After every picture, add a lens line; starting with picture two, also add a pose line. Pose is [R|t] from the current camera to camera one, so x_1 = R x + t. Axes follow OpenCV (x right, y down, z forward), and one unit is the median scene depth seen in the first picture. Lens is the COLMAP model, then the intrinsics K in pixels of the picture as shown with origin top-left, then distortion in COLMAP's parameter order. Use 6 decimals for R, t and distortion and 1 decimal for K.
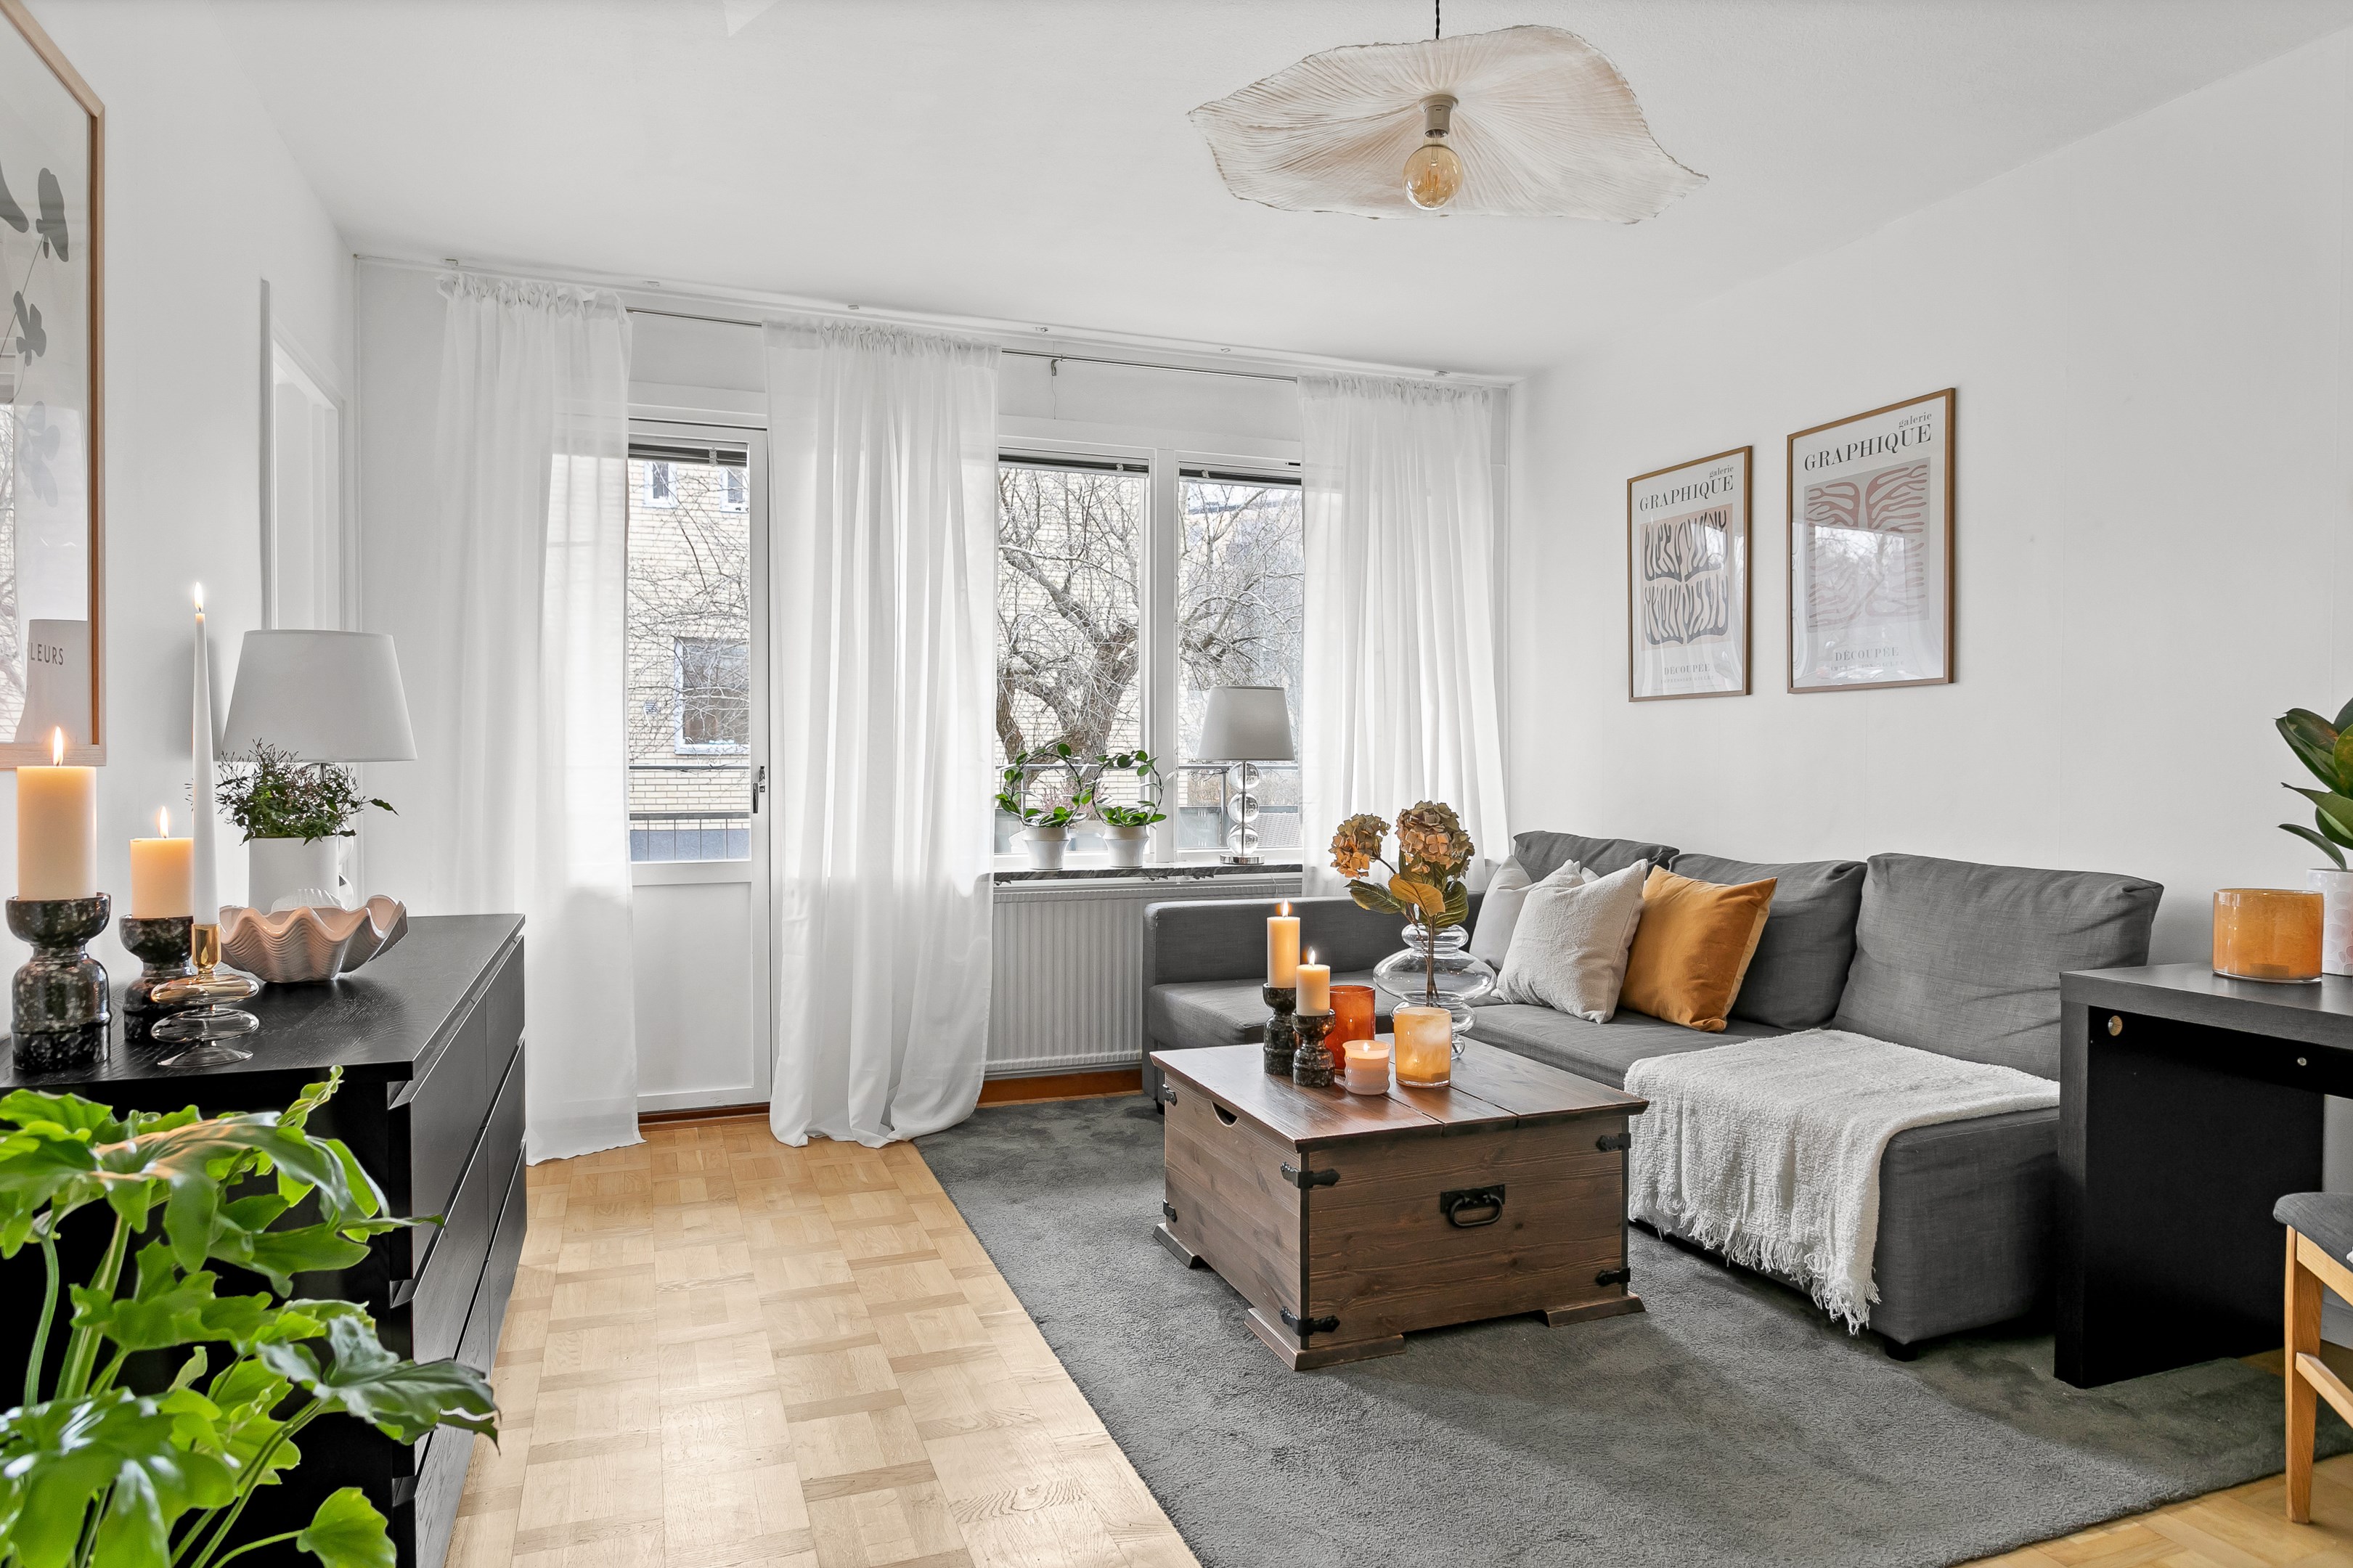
lens RADIAL K [[1400.4, 0, 1169.8], [0, 1400.4, 793.0], [0, 0, 1]] dist [-0.003666, 0.002276]
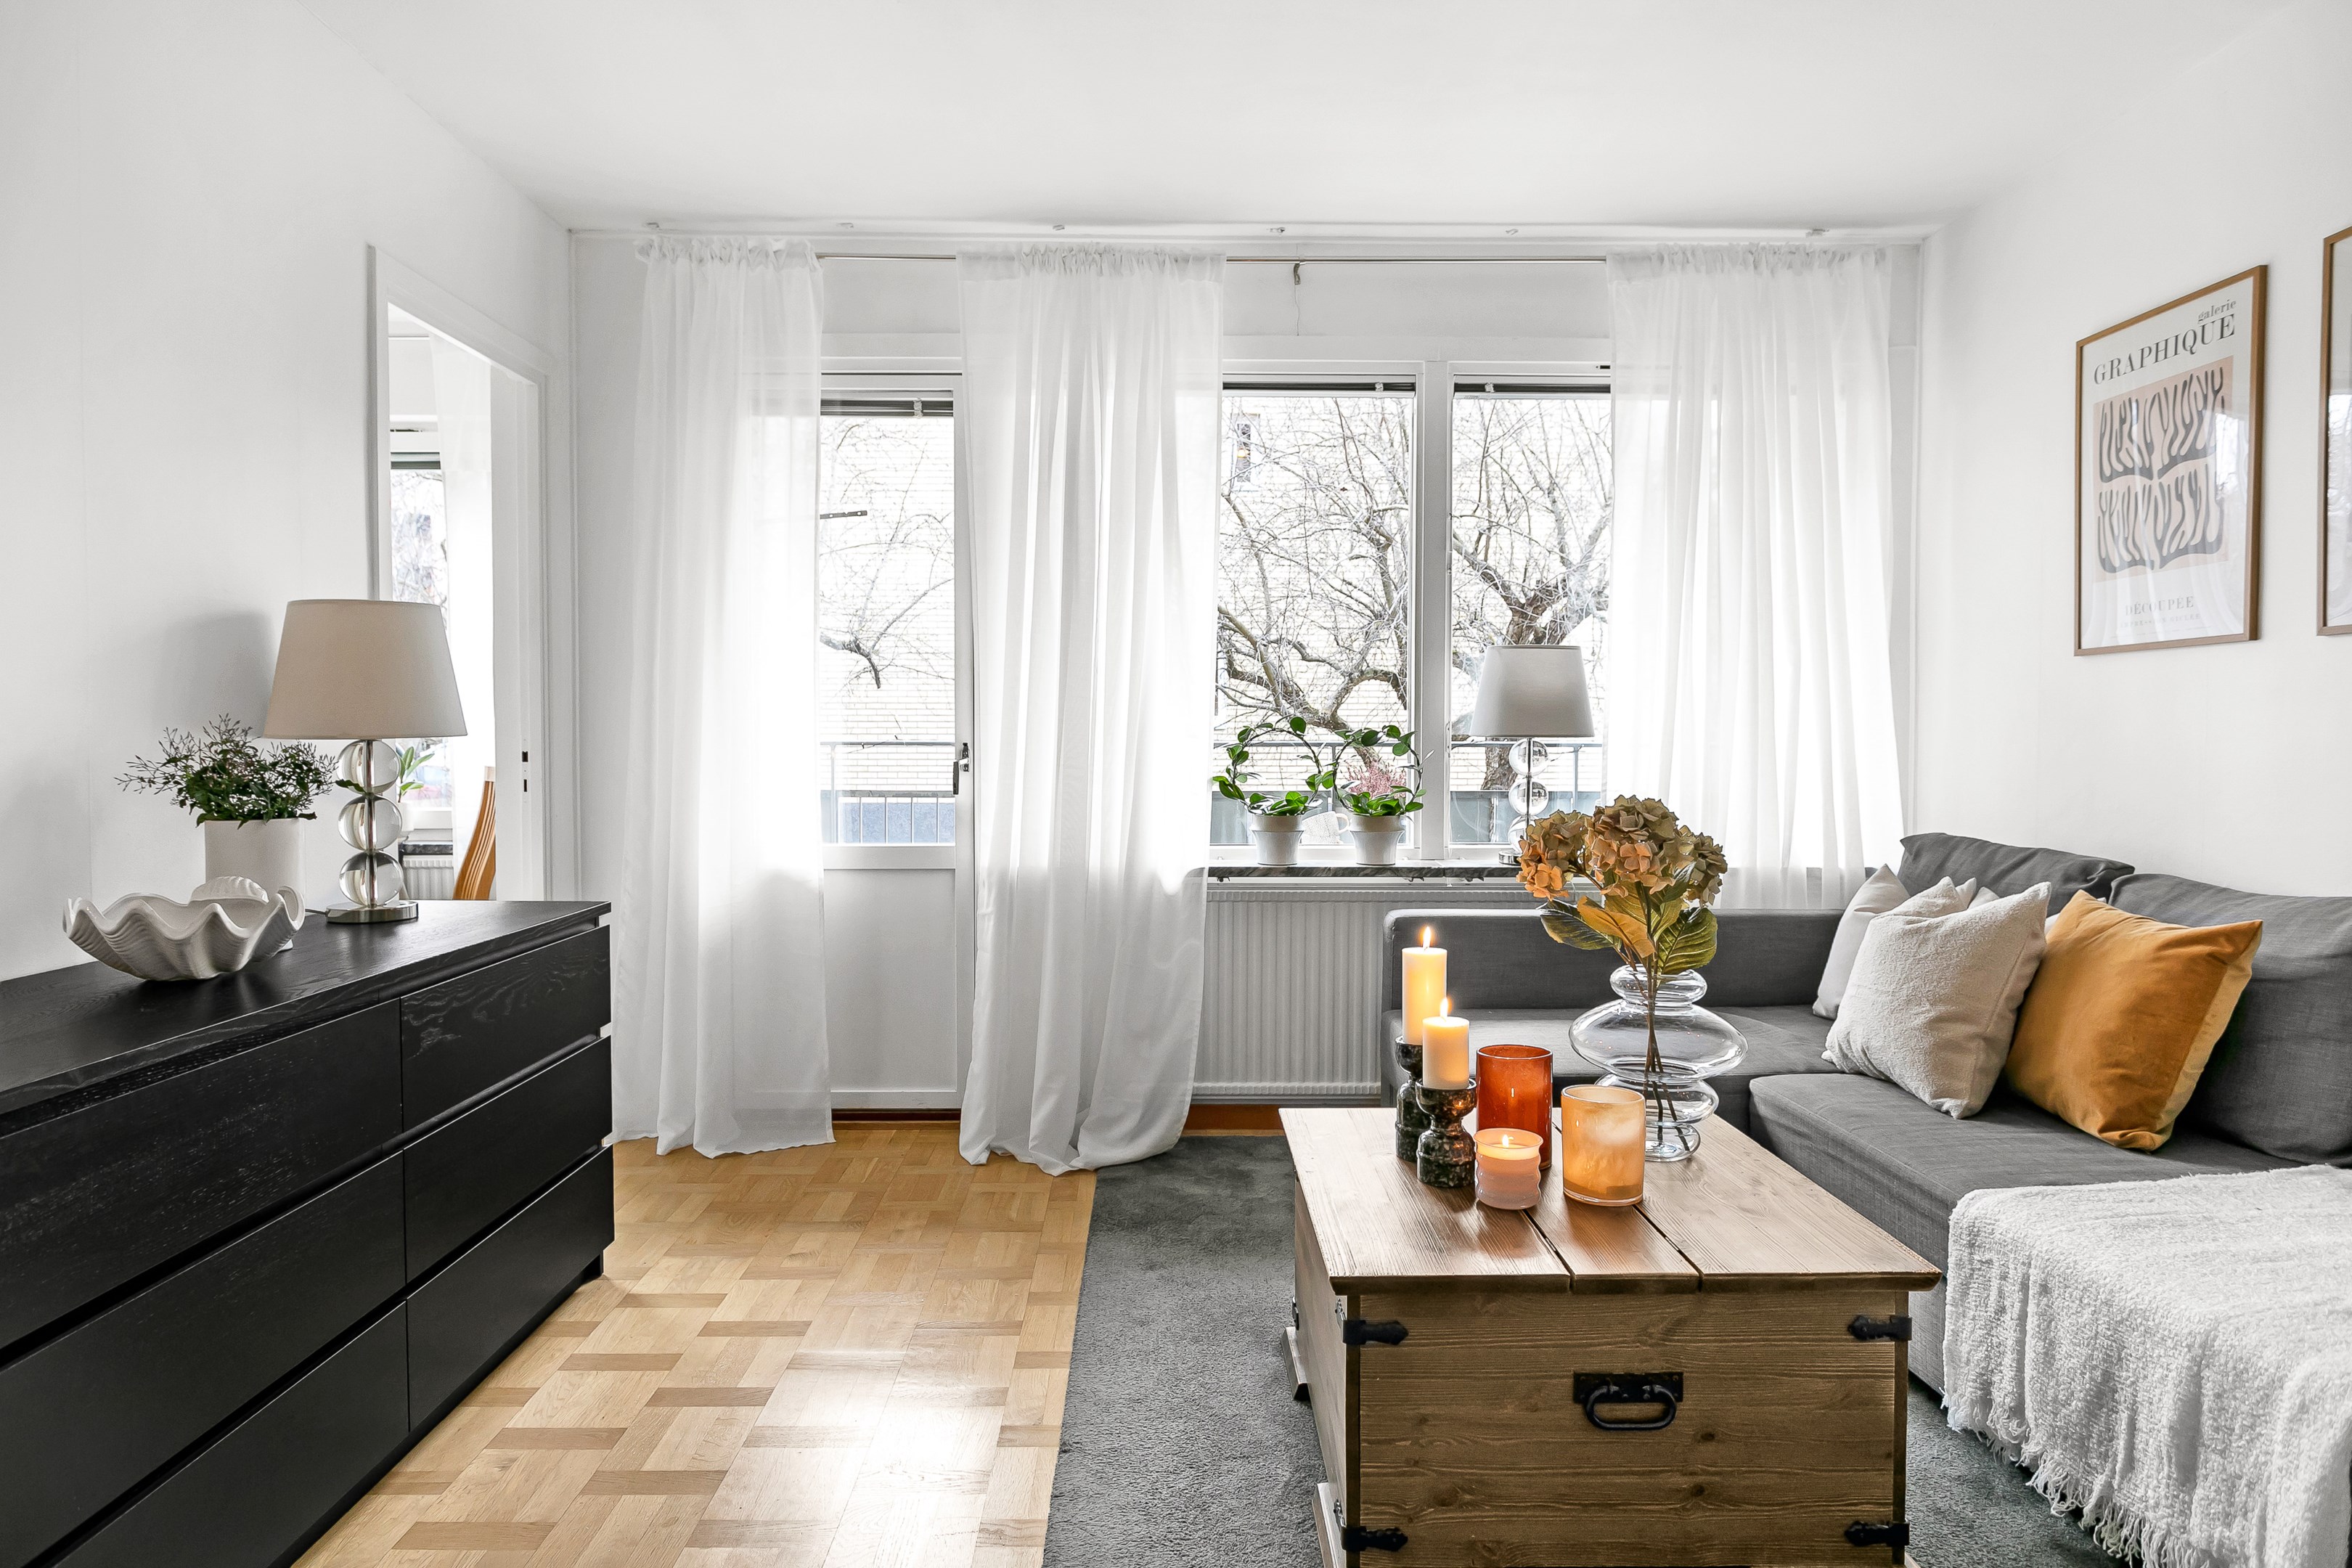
lens RADIAL K [[1395.4, 0, 1176.0], [0, 1395.4, 784.0], [0, 0, 1]] dist [-0.004189, 0.004538]
pose [[0.939592, 0.012366, -0.342073, 0.188937], [-0.008552, 0.999883, 0.012657, -0.006395], [0.342190, -0.008967, 0.939588, 0.234879]]
